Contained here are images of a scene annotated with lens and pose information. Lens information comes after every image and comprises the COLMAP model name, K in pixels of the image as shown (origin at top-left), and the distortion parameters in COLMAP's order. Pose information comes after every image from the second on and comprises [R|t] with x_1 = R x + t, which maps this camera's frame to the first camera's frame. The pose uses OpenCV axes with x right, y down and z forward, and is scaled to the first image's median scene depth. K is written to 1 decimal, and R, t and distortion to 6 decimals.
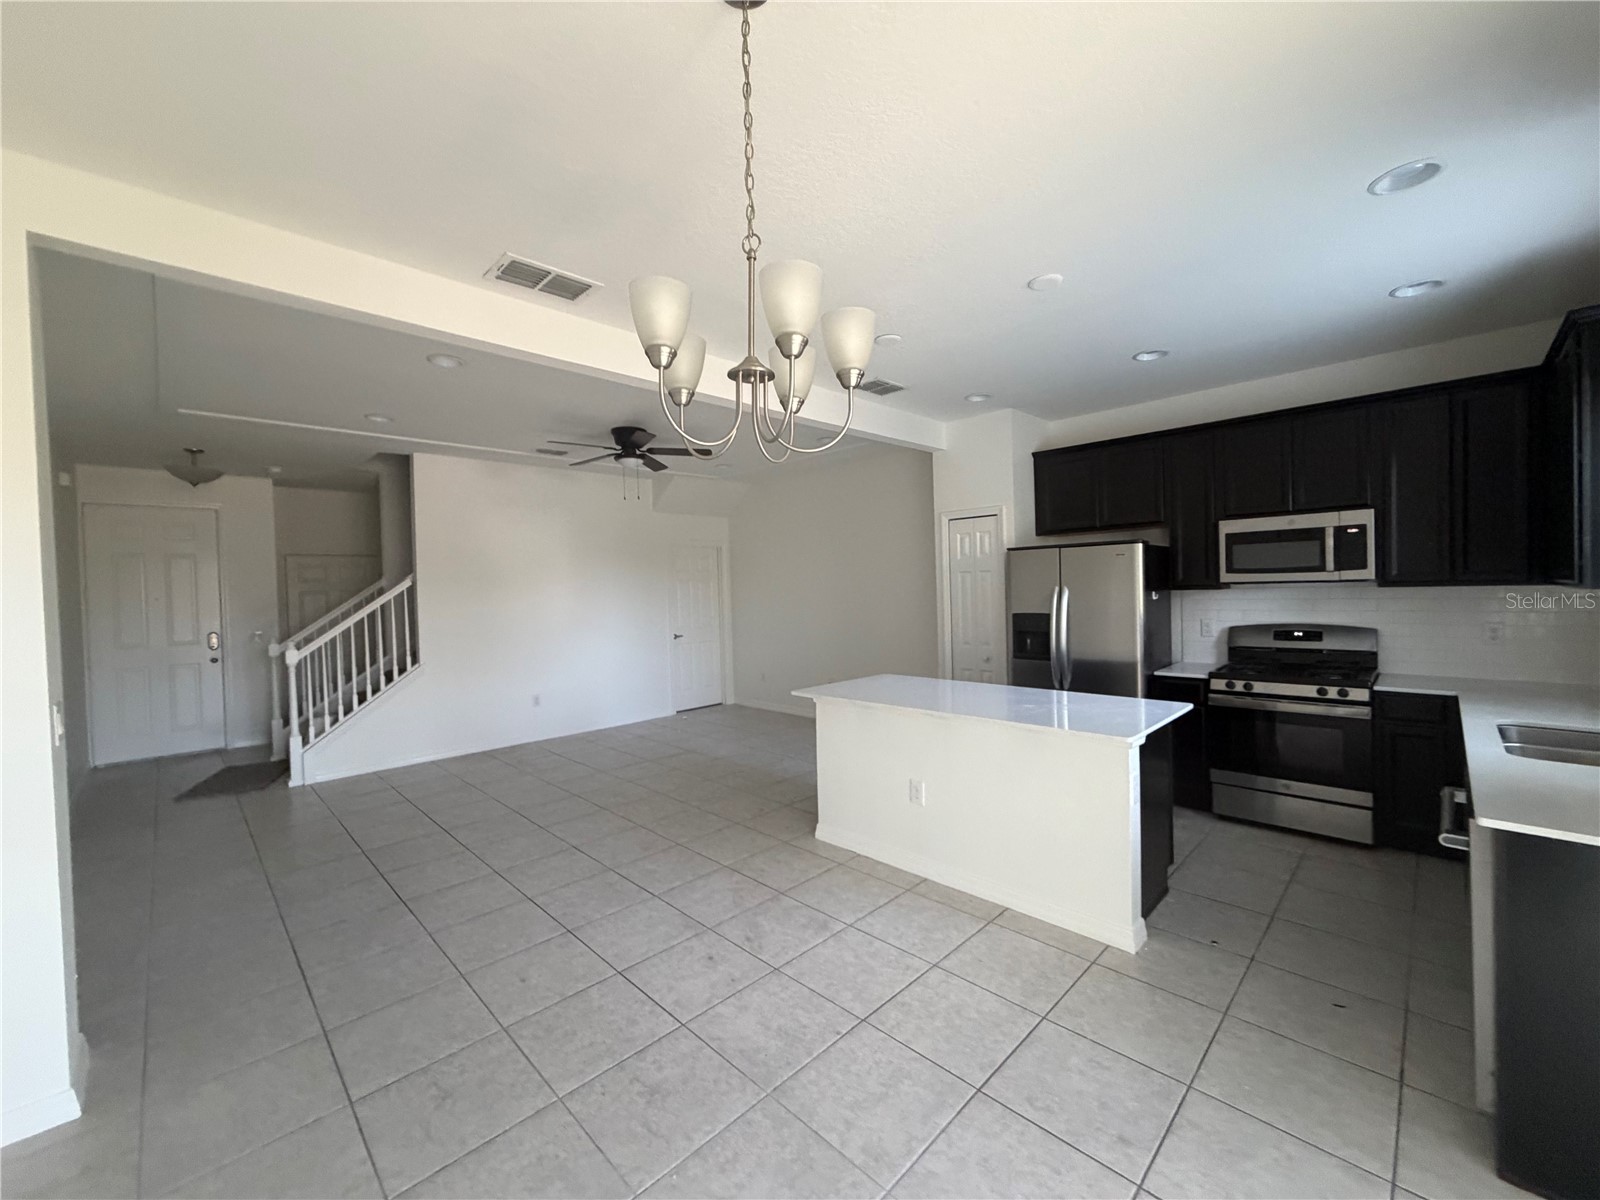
lens RADIAL K [[640.0, 0, 802.2], [0, 640.0, 594.6], [0, 0, 1]] dist [0.002215, -0.000132]
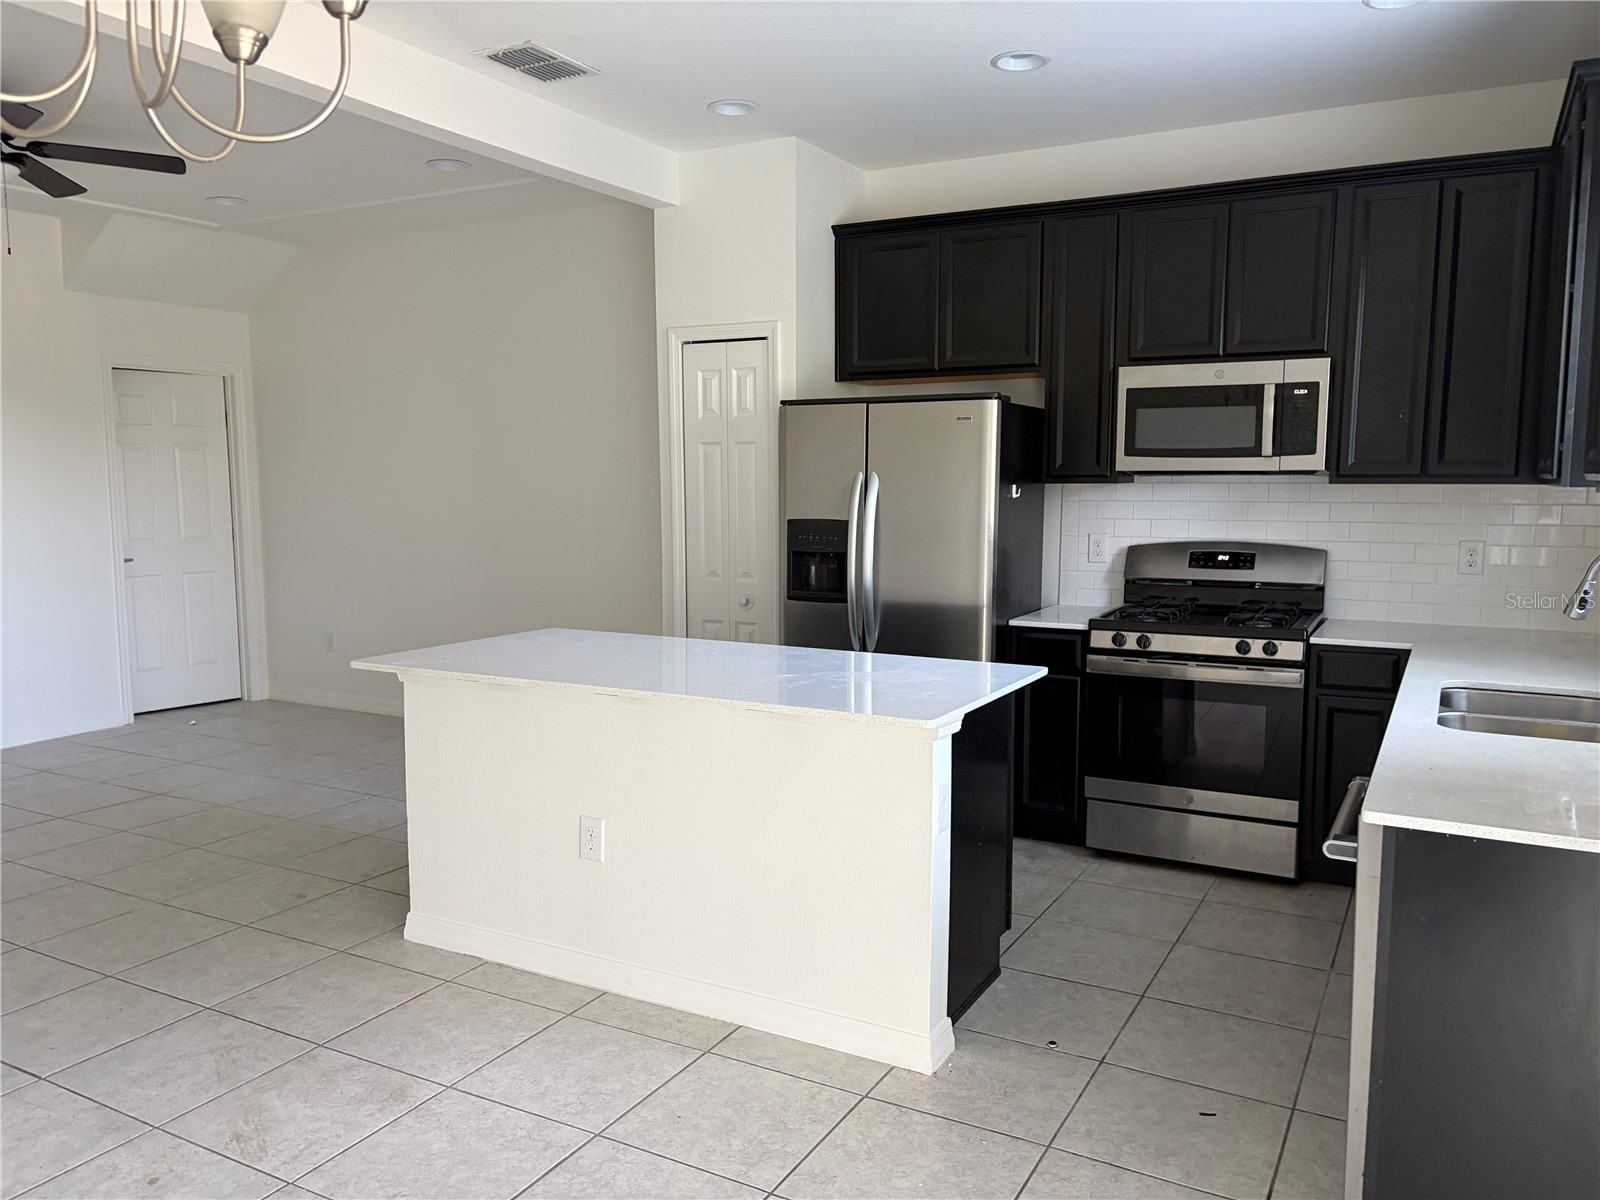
lens RADIAL K [[1206.6, 0, 802.4], [0, 1206.6, 605.4], [0, 0, 1]] dist [0.034865, -0.027776]
pose [[0.958823, -0.003113, 0.283988, 0.055203], [-0.023001, 0.995804, 0.088575, 0.014262], [-0.283073, -0.091460, 0.954728, -0.013568]]
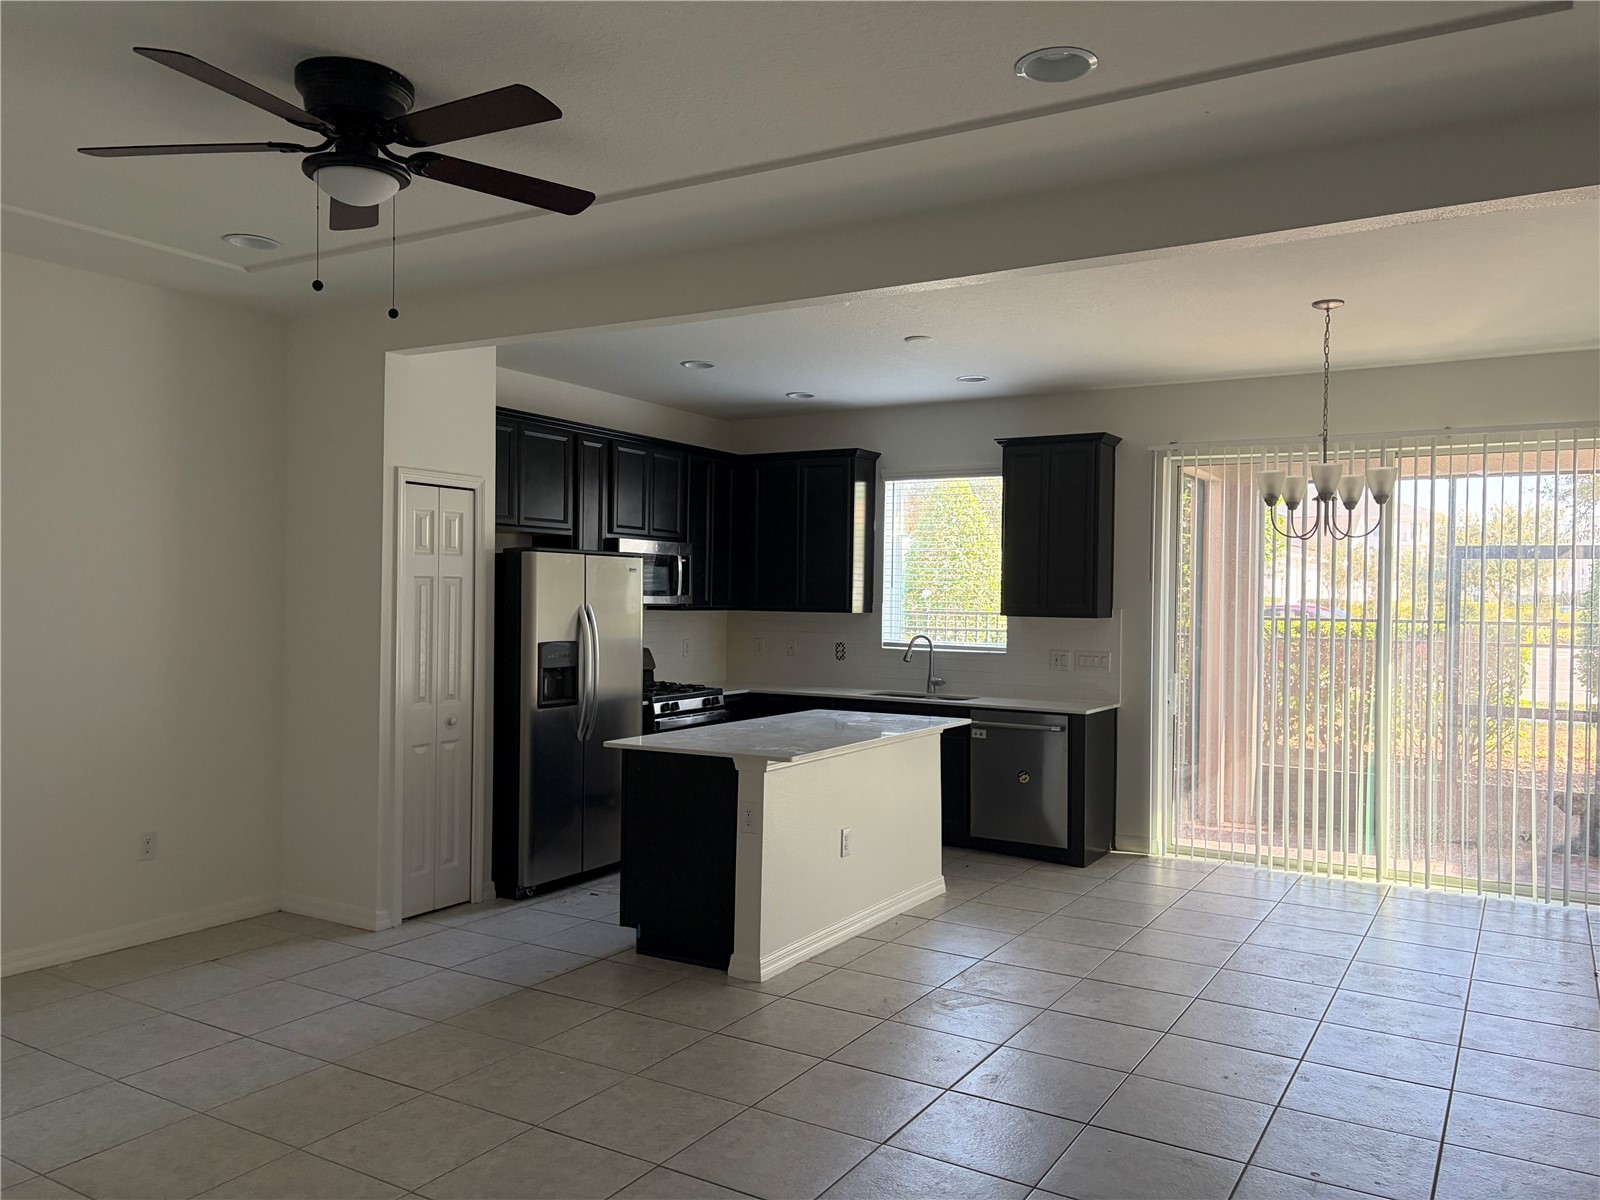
lens RADIAL K [[1206.6, 0, 797.4], [0, 1206.6, 599.6], [0, 0, 1]] dist [0.034865, -0.027776]
pose [[-0.241658, 0.024695, 0.970047, -1.267260], [0.007702, 0.999693, -0.023531, 0.019309], [-0.970331, 0.001785, -0.241774, 1.336427]]
